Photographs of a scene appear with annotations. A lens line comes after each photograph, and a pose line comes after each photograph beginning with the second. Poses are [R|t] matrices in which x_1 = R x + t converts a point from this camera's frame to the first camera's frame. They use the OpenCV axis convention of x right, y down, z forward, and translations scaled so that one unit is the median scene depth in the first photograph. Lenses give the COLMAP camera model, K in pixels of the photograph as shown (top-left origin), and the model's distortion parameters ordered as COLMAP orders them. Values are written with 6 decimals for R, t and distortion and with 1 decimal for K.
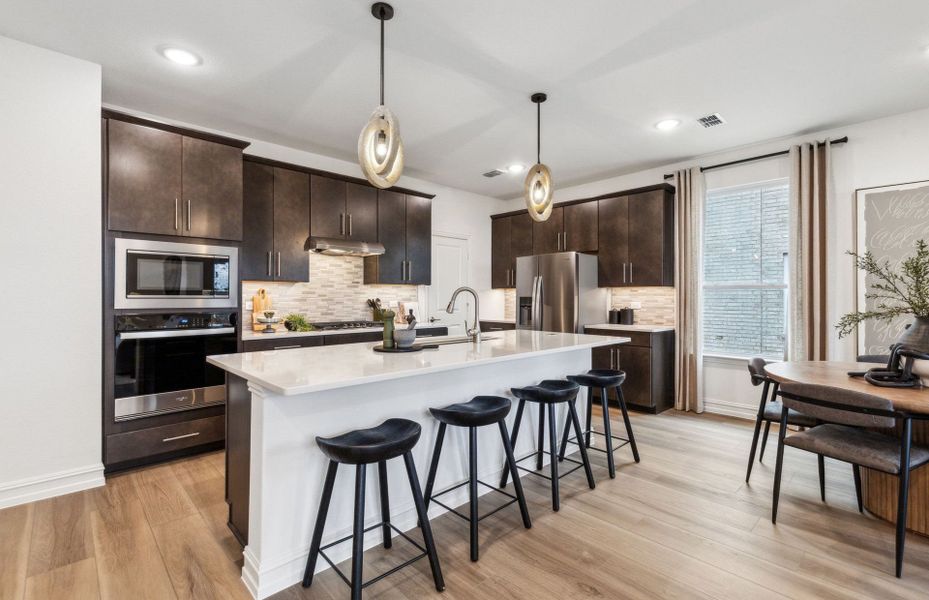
lens RADIAL K [[419.9, 0, 468.4], [0, 419.9, 297.3], [0, 0, 1]] dist [-0.001649, -0.000014]
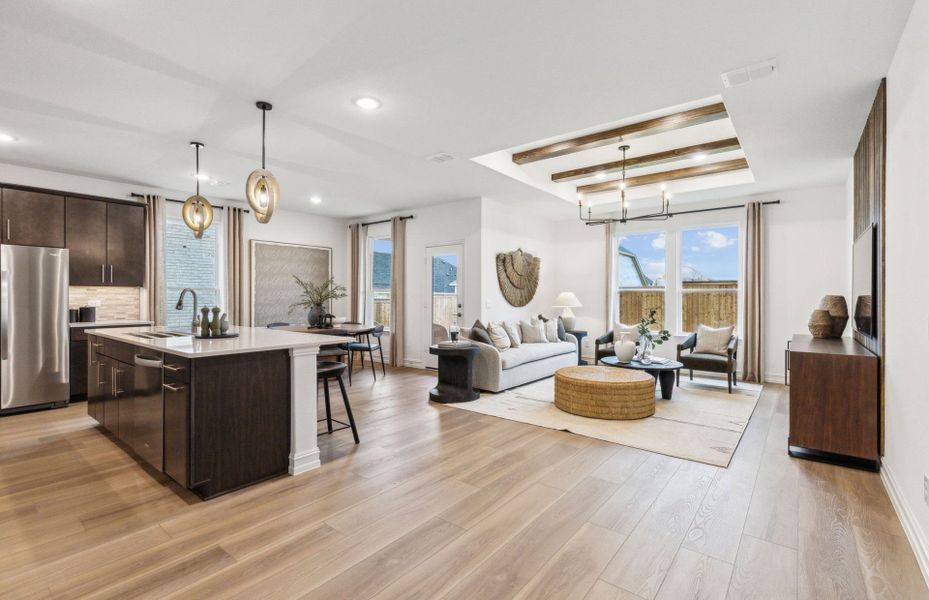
lens RADIAL K [[419.9, 0, 468.4], [0, 419.9, 297.3], [0, 0, 1]] dist [-0.001649, -0.000014]
pose [[-0.130404, -0.003004, 0.991456, -0.865552], [0.001026, 0.999994, 0.003164, 0.000934], [-0.991460, 0.001430, -0.130400, 0.223553]]
